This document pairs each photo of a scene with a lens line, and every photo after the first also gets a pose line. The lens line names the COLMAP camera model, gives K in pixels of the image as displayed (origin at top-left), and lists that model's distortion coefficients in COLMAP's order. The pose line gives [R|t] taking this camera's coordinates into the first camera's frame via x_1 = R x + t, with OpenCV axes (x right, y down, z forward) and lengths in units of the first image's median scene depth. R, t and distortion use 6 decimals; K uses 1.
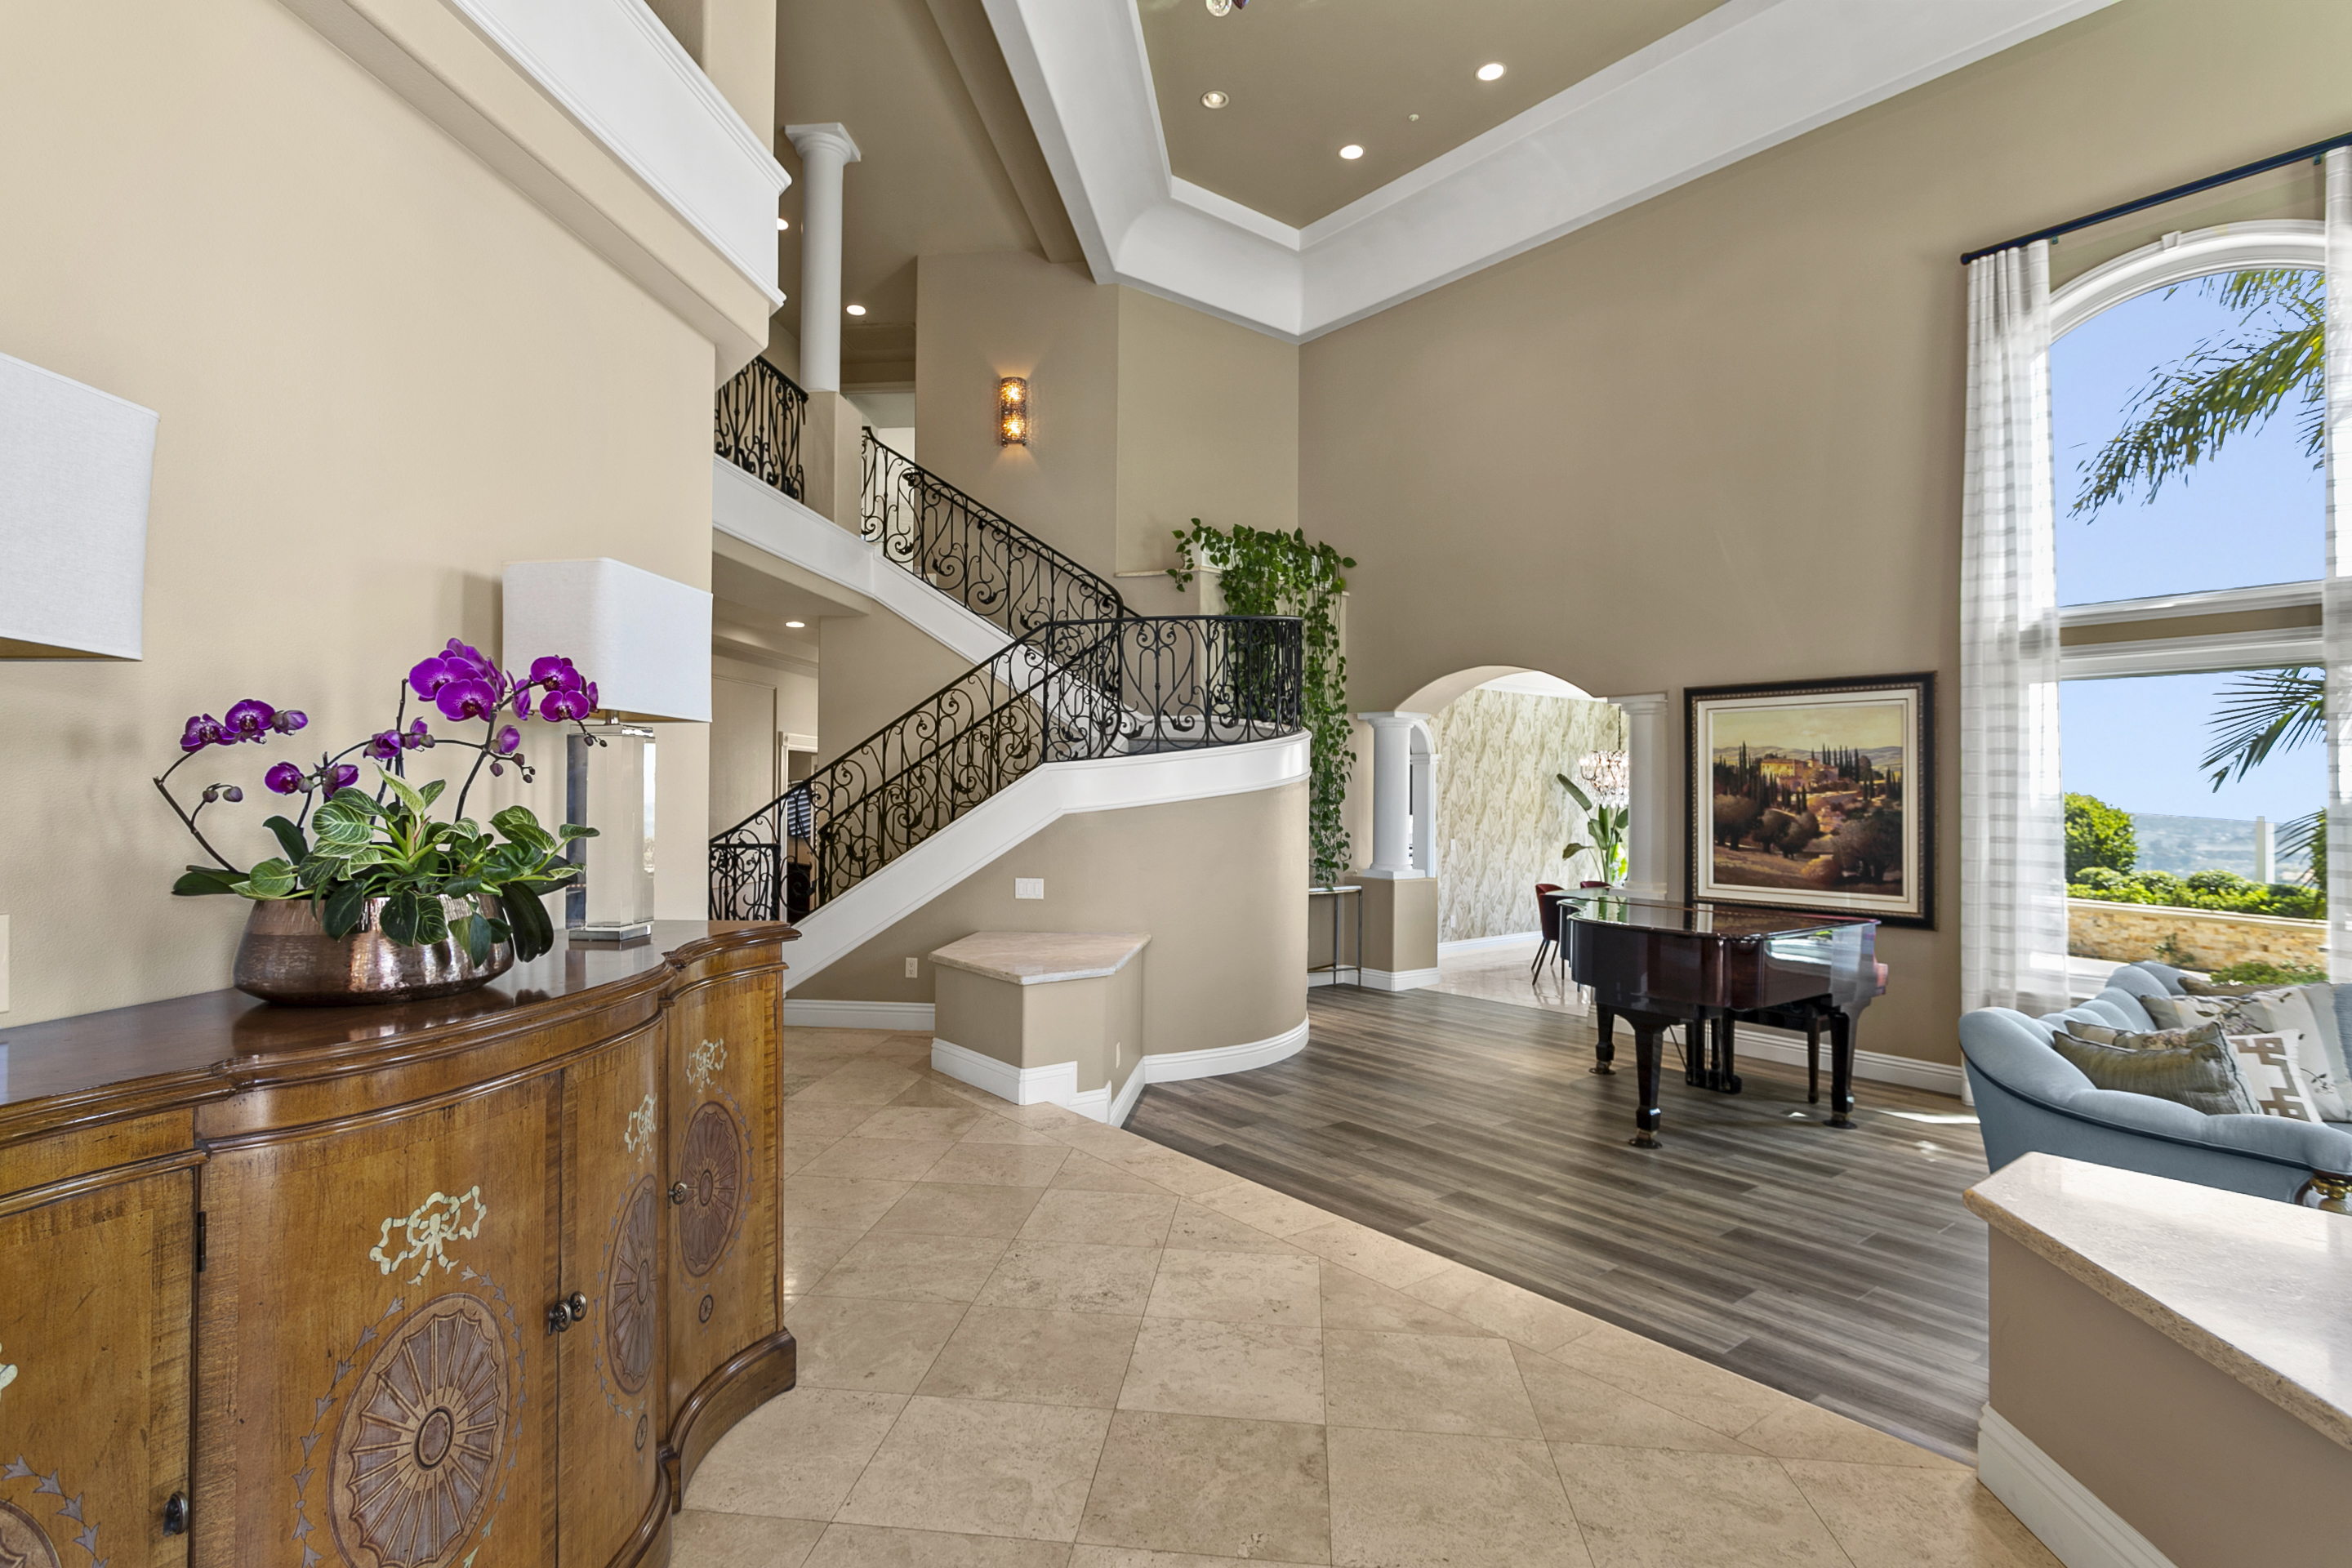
lens RADIAL K [[1178.1, 0, 1186.1], [0, 1178.1, 773.1], [0, 0, 1]] dist [-0.006164, 0.007499]
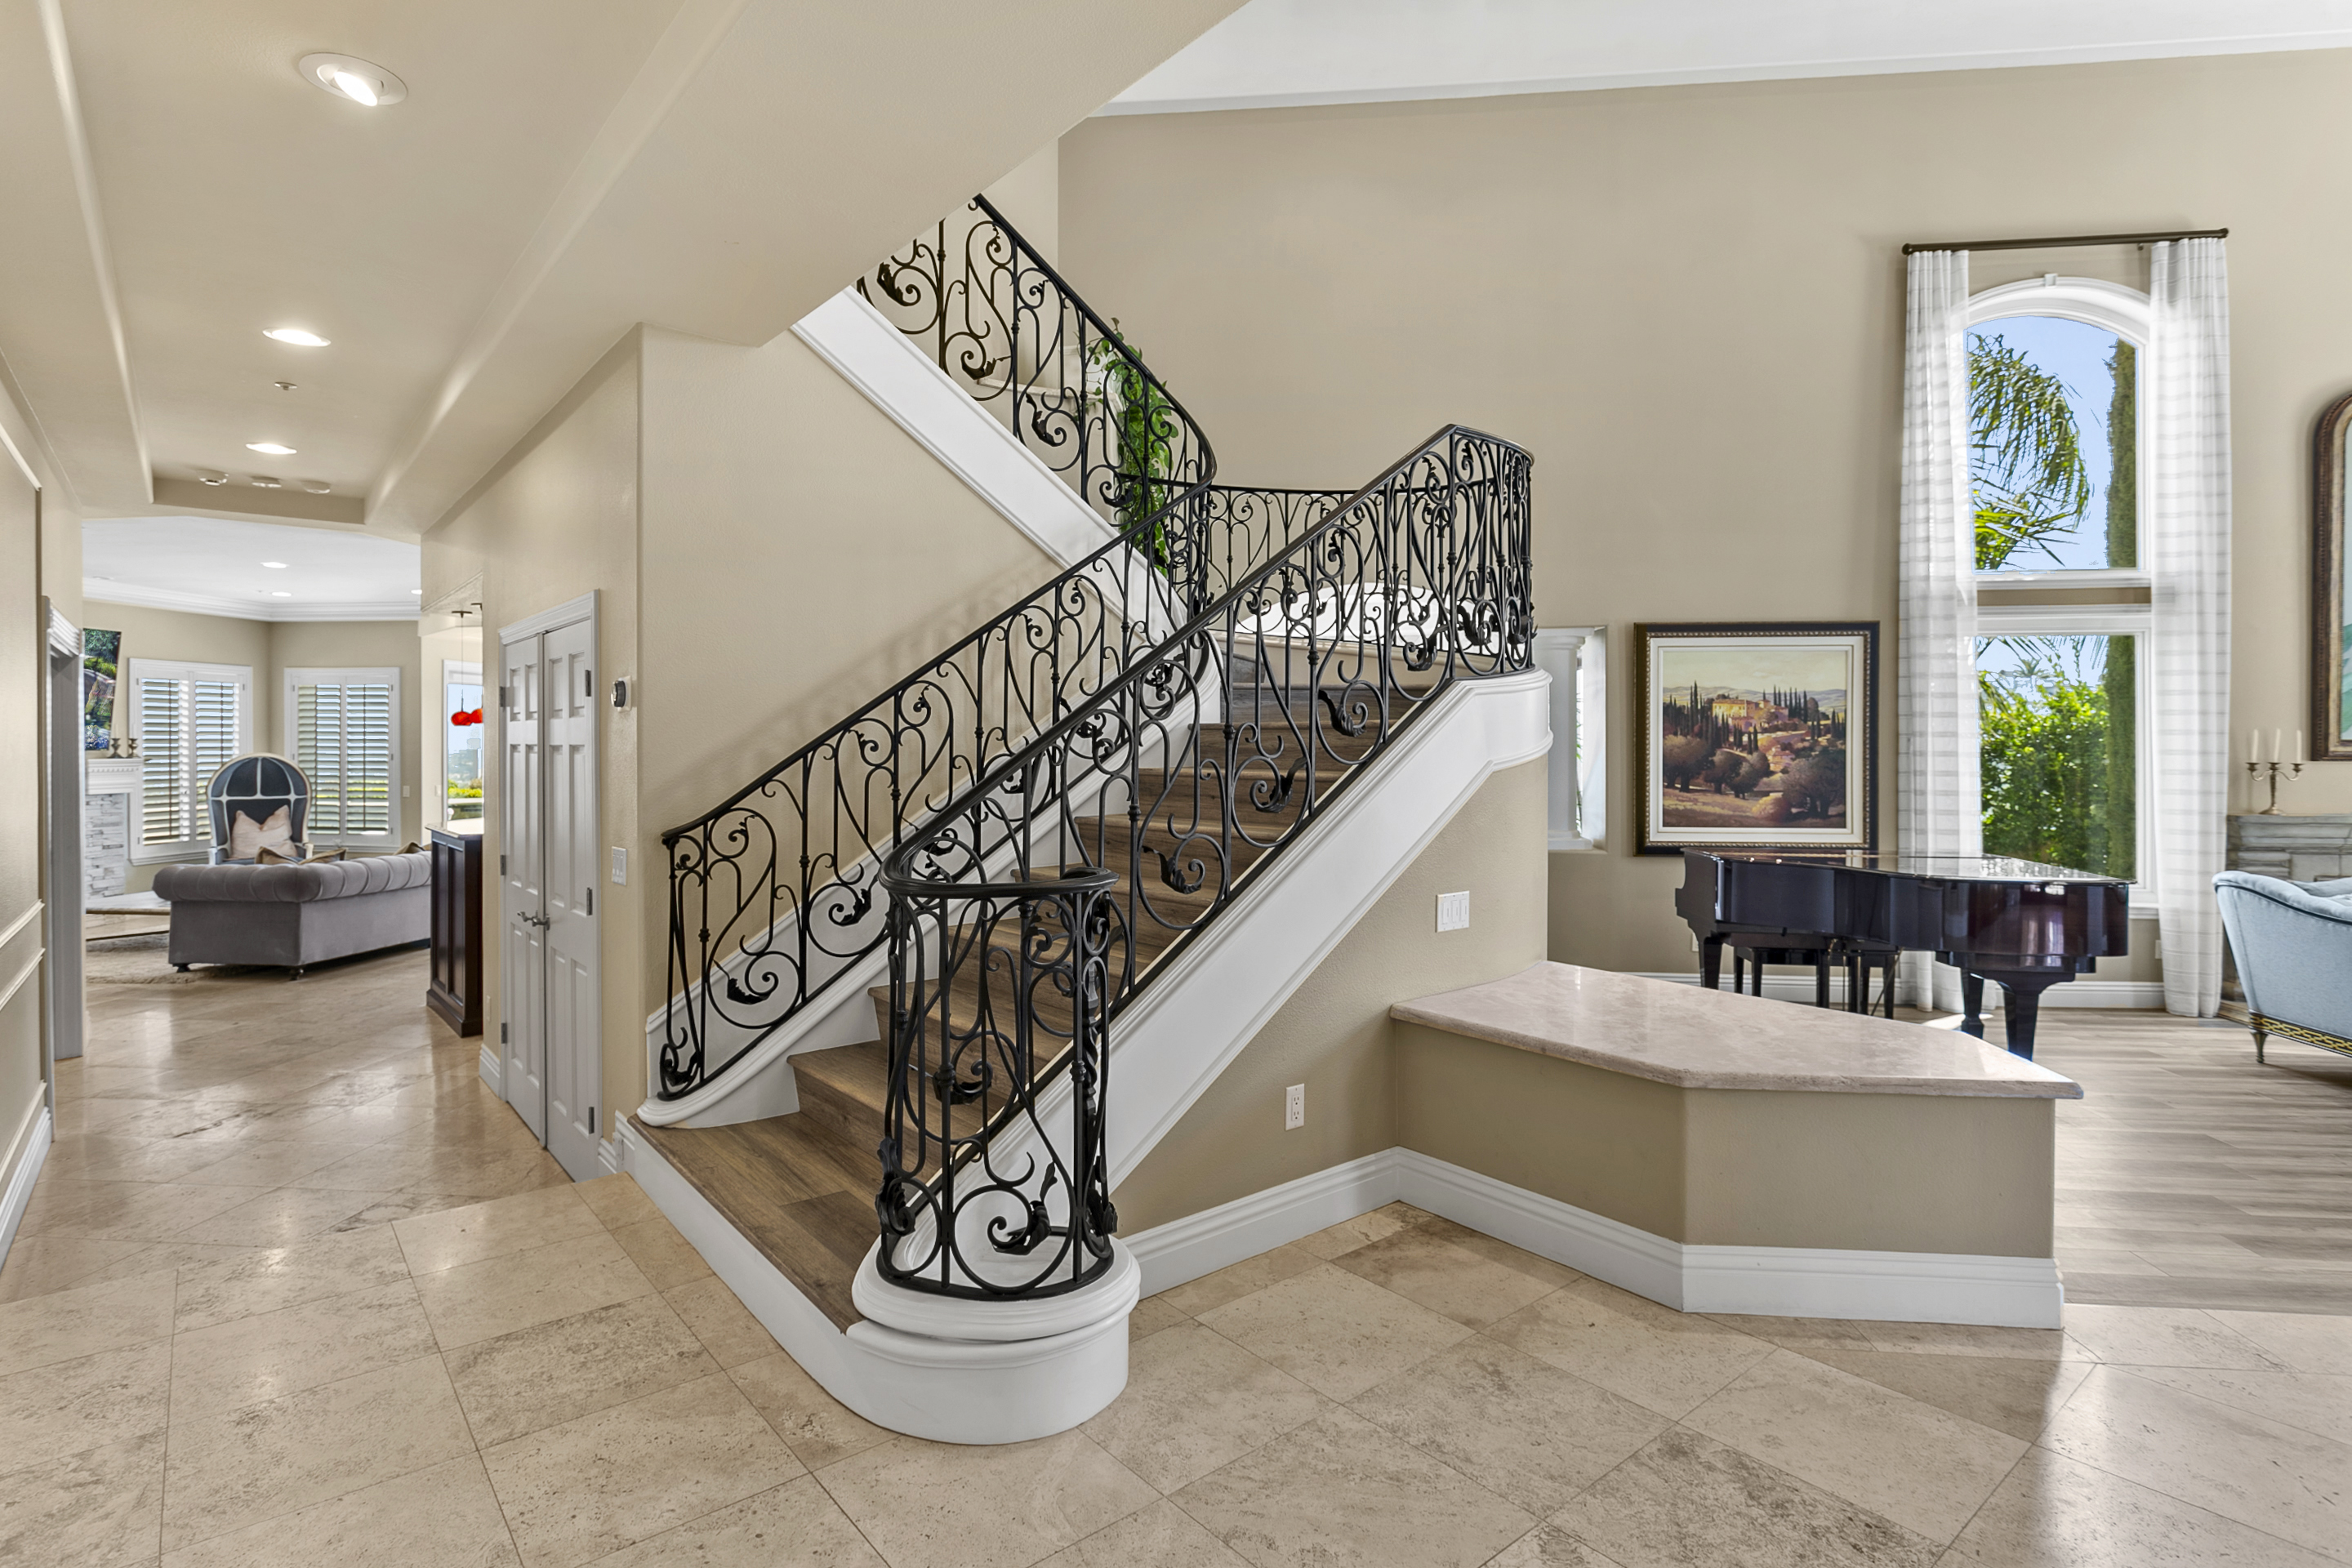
lens RADIAL K [[1178.1, 0, 1155.3], [0, 1178.1, 745.4], [0, 0, 1]] dist [-0.006164, 0.007499]
pose [[0.707204, -0.010154, 0.706936, -0.601137], [-0.005450, 0.999789, 0.019812, 0.010639], [-0.706988, -0.017864, 0.707000, 0.680949]]
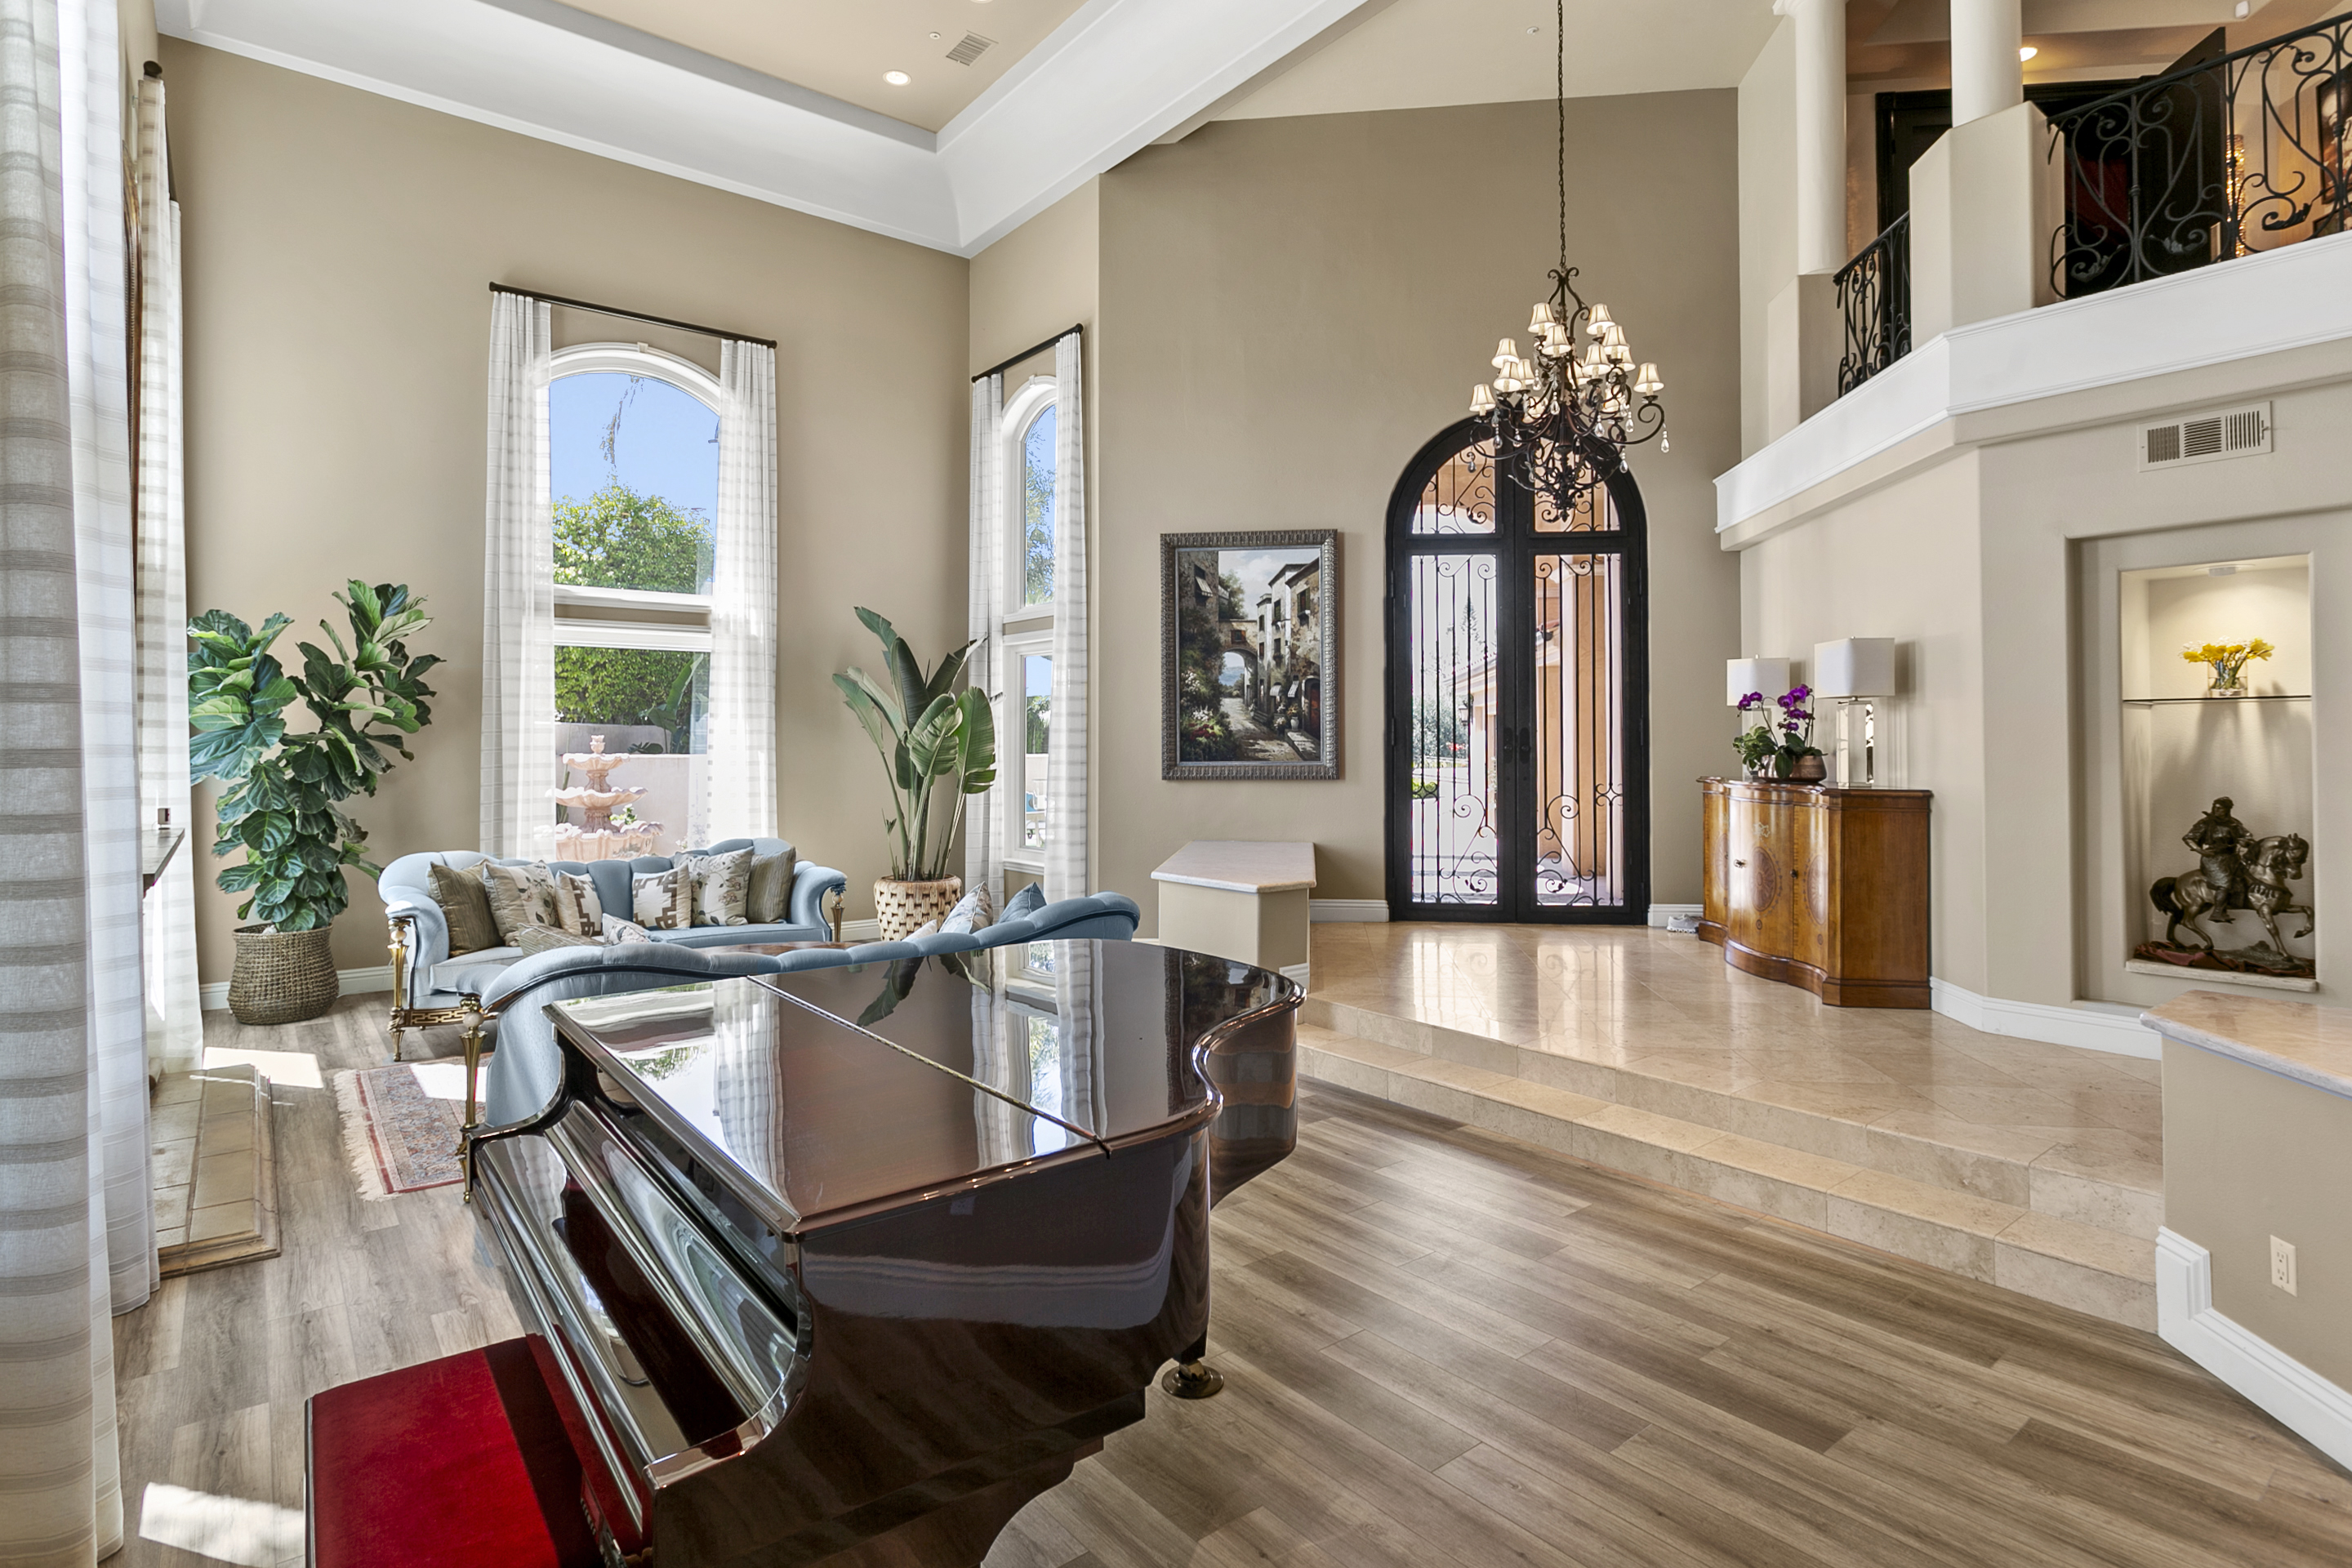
lens RADIAL K [[1178.1, 0, 1152.4], [0, 1178.1, 737.0], [0, 0, 1]] dist [-0.006164, 0.007499]
pose [[-0.999199, -0.005277, 0.039655, 0.315359], [-0.006121, 0.999757, -0.021175, 0.034465], [-0.039534, -0.021400, -0.998989, 1.246373]]
